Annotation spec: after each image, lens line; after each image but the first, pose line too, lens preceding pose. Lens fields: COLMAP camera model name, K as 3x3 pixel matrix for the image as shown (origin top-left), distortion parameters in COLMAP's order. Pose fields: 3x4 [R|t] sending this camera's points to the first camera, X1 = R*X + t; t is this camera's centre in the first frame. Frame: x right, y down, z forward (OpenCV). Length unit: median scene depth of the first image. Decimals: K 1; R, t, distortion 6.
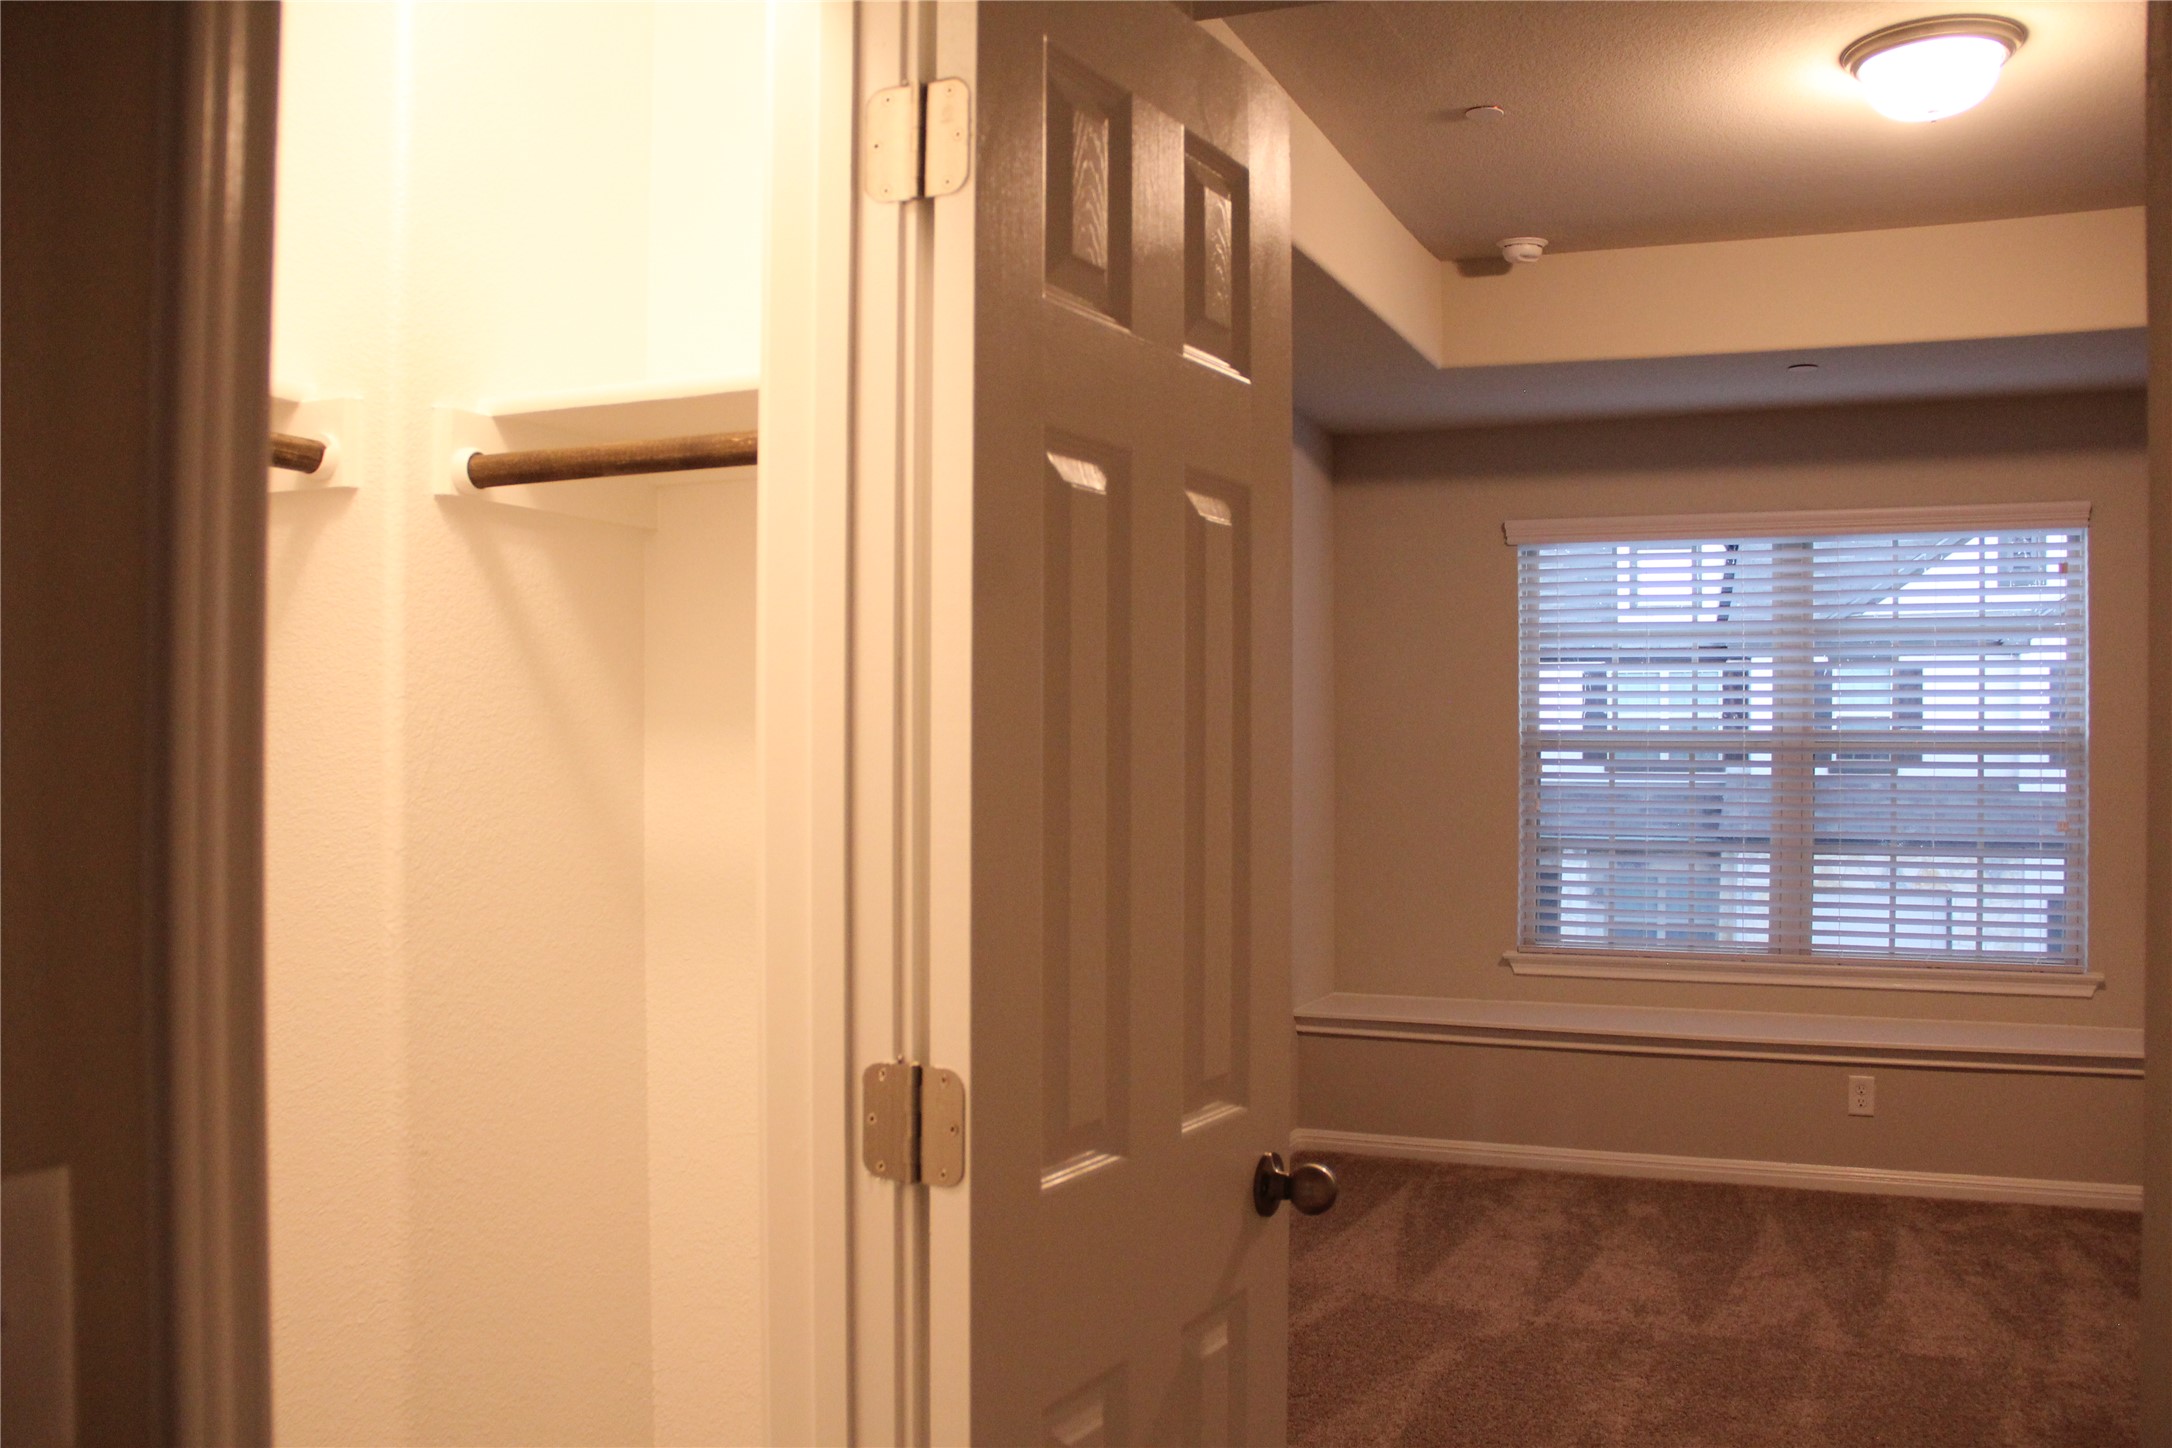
lens RADIAL K [[1834.5, 0, 1091.0], [0, 1834.5, 769.4], [0, 0, 1]] dist [-0.173937, 0.152234]
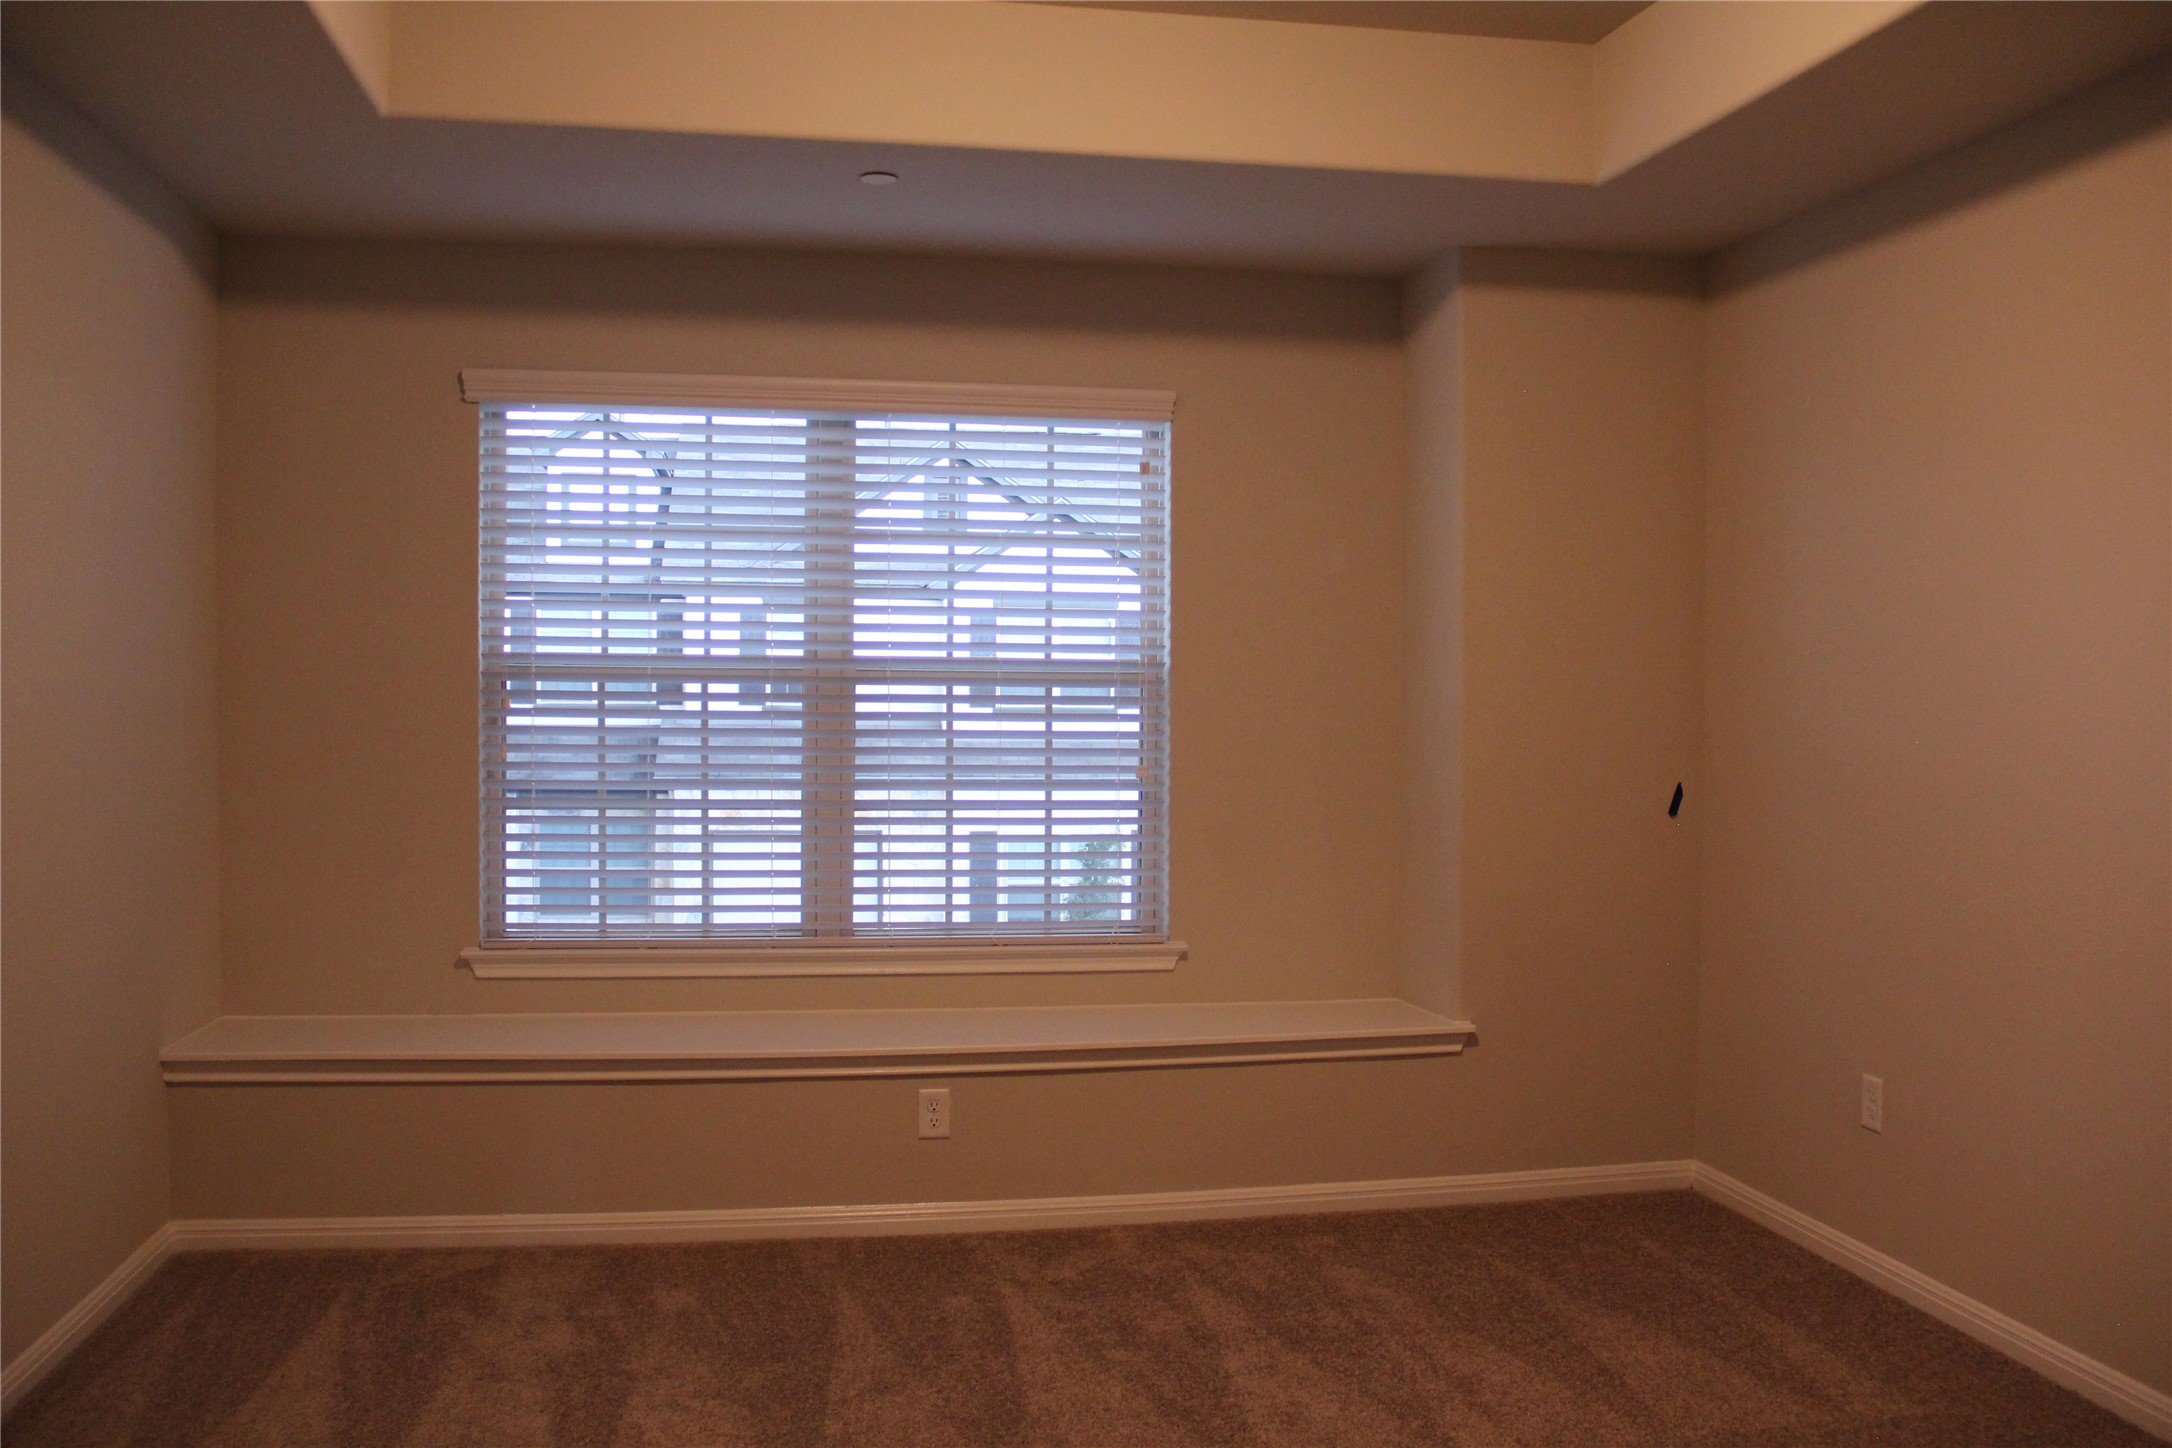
lens RADIAL K [[1834.5, 0, 1091.0], [0, 1834.5, 769.4], [0, 0, 1]] dist [-0.173937, 0.152234]
pose [[0.835772, -0.015688, 0.548852, 0.044883], [-0.001448, 0.999525, 0.030773, 0.004020], [-0.549074, -0.026514, 0.835353, 0.274019]]
